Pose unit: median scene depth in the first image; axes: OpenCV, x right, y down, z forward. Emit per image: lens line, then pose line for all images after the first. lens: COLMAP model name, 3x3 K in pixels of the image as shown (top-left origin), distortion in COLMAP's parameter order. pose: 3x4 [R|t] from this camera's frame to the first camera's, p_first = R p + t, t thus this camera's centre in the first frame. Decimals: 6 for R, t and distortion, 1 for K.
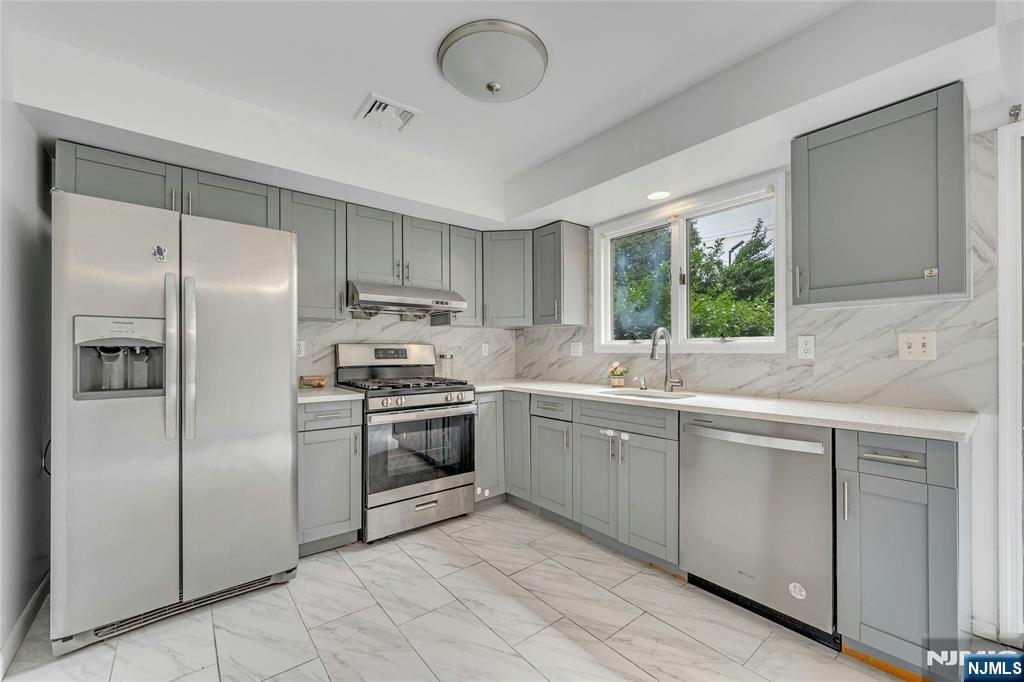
lens RADIAL K [[409.3, 0, 514.5], [0, 409.3, 349.1], [0, 0, 1]] dist [-0.000362, -0.000085]
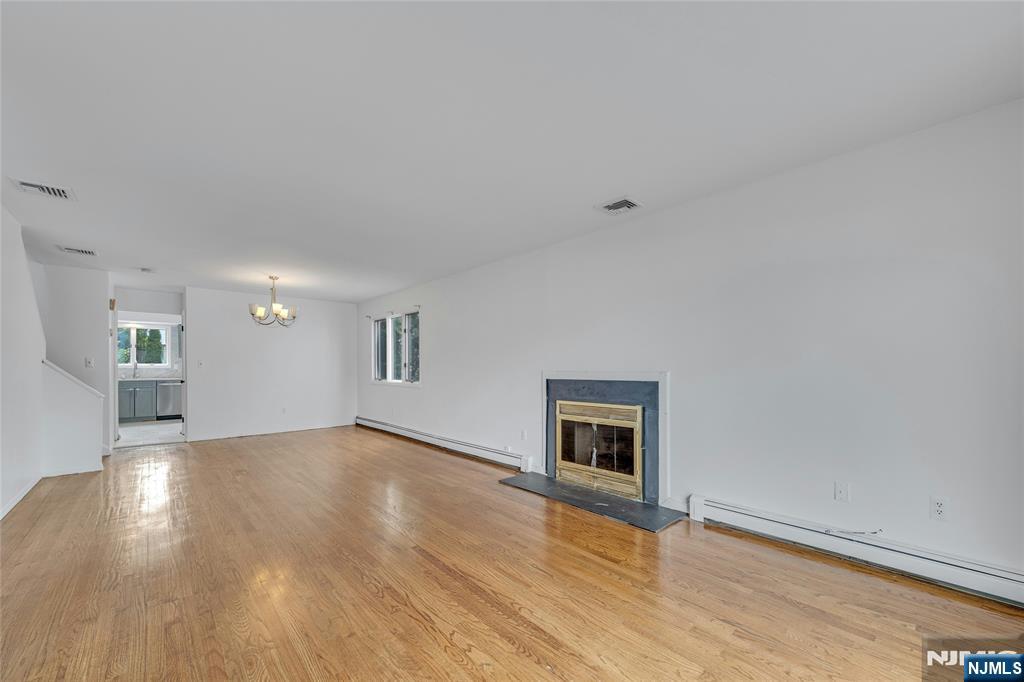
lens RADIAL K [[397.1, 0, 505.4], [0, 397.1, 365.4], [0, 0, 1]] dist [-0.000067, 0.000118]
pose [[-0.053993, 0.005233, 0.998528, -3.209244], [-0.003861, 0.999978, -0.005449, -0.003493], [-0.998534, -0.004149, -0.053972, -1.989927]]
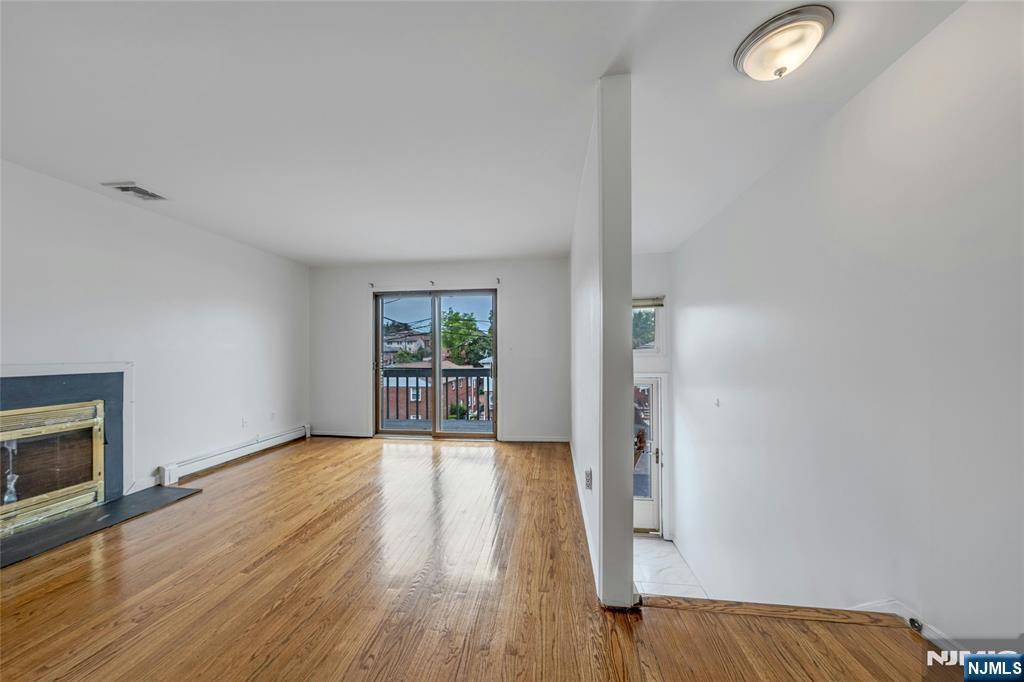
lens RADIAL K [[346.4, 0, 505.6], [0, 346.4, 352.4], [0, 0, 1]] dist [-0.001923, 0.000072]
pose [[-0.723515, 0.000870, -0.690308, -2.085081], [0.008840, 0.999929, -0.008005, -0.003524], [0.690252, -0.011894, -0.723472, -0.900234]]
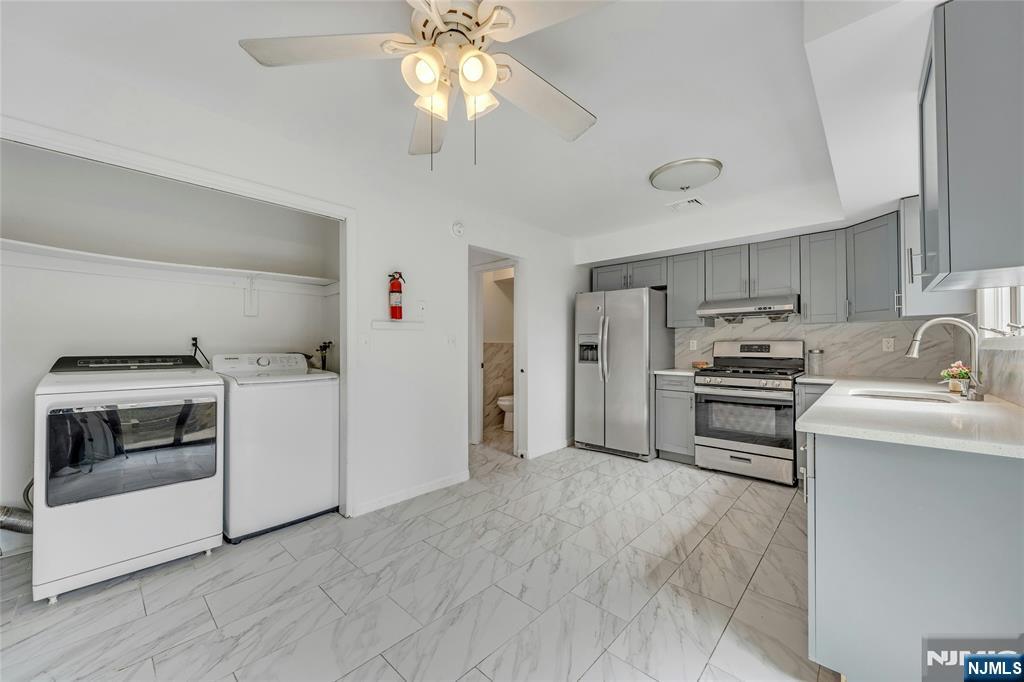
lens RADIAL K [[391.3, 0, 506.2], [0, 391.3, 343.5], [0, 0, 1]] dist [0.001951, 0.000107]
pose [[0.143264, -0.005168, -0.989671, 1.006839], [0.005961, 0.999973, -0.004359, -0.004797], [0.989667, -0.005275, 0.143291, 0.040618]]
